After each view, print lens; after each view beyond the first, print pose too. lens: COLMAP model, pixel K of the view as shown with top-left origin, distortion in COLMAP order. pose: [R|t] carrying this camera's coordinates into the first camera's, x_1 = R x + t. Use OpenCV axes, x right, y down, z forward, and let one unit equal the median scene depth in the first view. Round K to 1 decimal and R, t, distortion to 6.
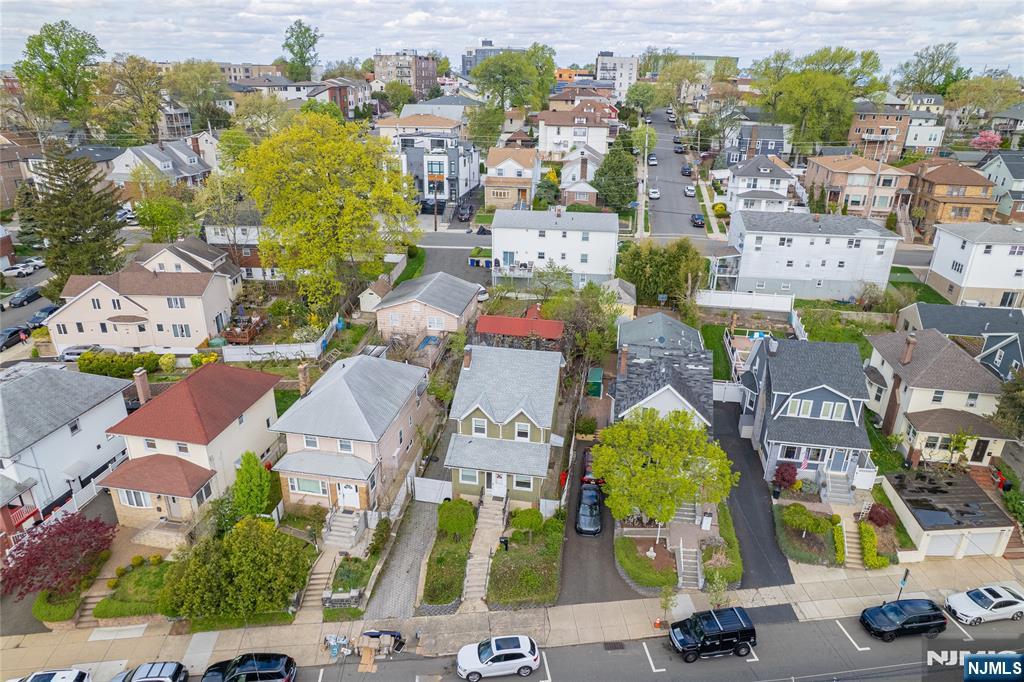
lens RADIAL K [[659.2, 0, 509.1], [0, 659.2, 349.4], [0, 0, 1]] dist [-0.081700, 0.076183]
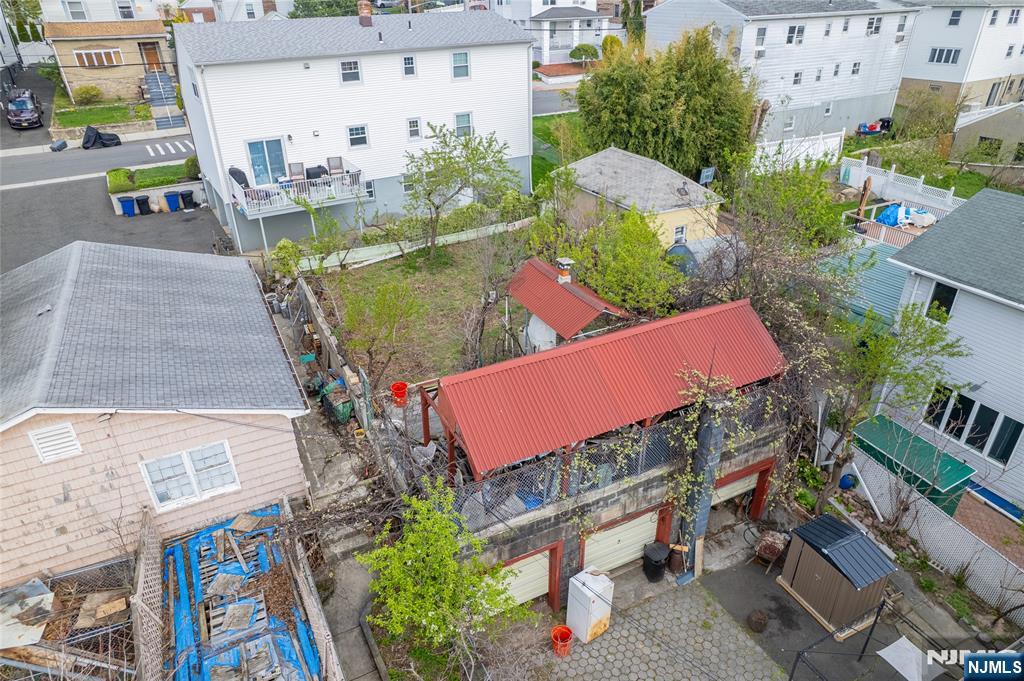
lens RADIAL K [[659.2, 0, 509.1], [0, 659.2, 348.9], [0, 0, 1]] dist [-0.081700, 0.076183]
pose [[0.802090, -0.315168, 0.507268, -0.171642], [0.259204, 0.948951, 0.179735, -0.123562], [-0.538019, -0.012678, 0.842837, 1.083062]]
